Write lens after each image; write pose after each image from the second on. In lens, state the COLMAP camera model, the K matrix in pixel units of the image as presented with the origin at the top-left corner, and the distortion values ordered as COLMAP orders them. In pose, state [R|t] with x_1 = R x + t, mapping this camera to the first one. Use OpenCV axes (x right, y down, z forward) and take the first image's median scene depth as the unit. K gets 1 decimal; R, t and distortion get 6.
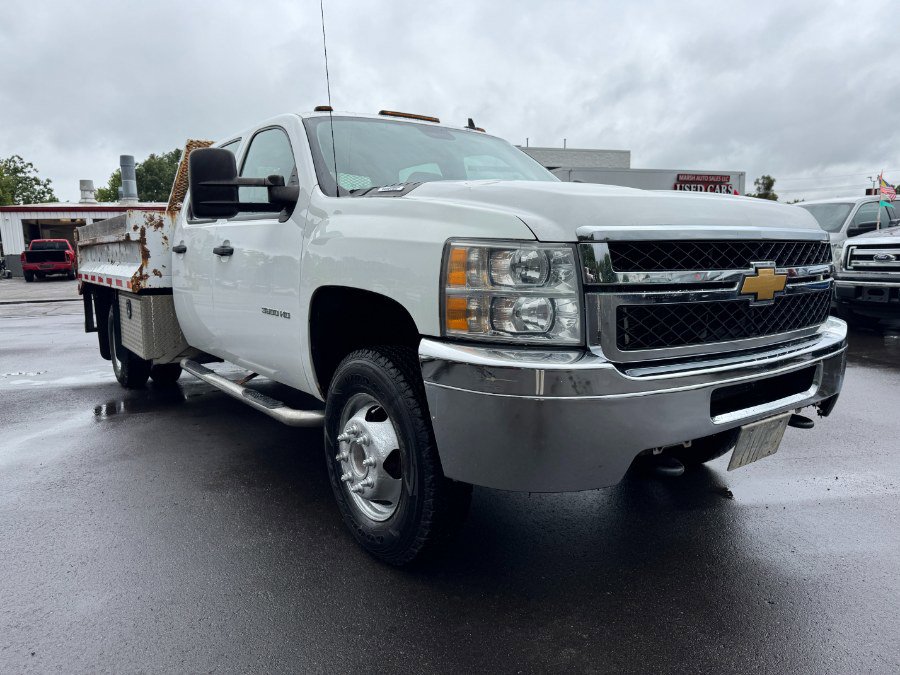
lens RADIAL K [[639.7, 0, 447.5], [0, 639.7, 343.4], [0, 0, 1]] dist [0.076808, -0.091842]
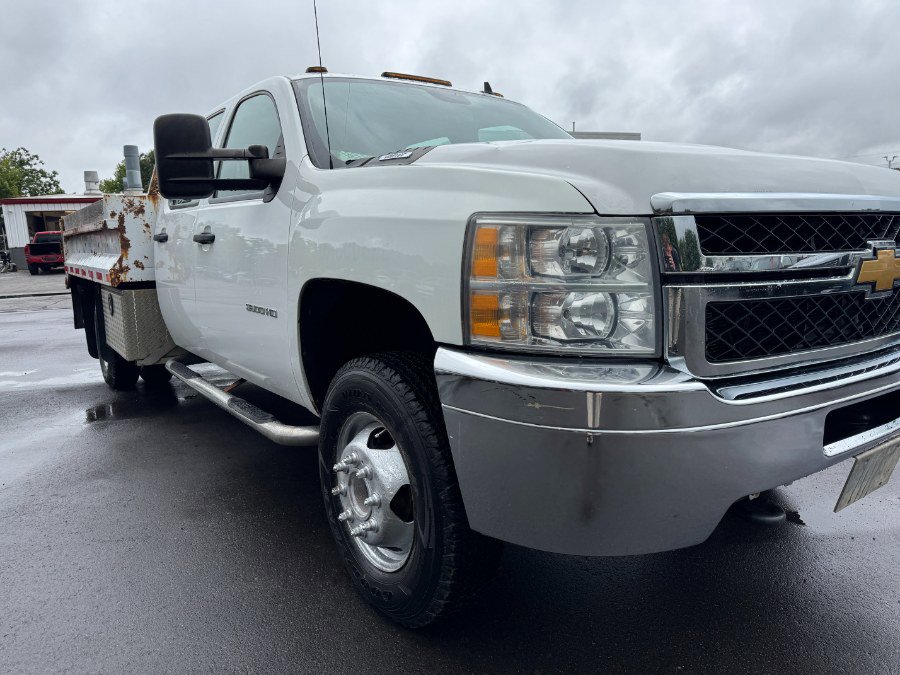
lens RADIAL K [[639.7, 0, 447.5], [0, 639.7, 343.4], [0, 0, 1]] dist [0.076808, -0.091842]
pose [[0.999842, -0.010914, -0.014034, -0.013834], [0.011177, 0.999760, 0.018821, -0.020075], [0.013825, -0.018975, 0.999724, 0.181068]]
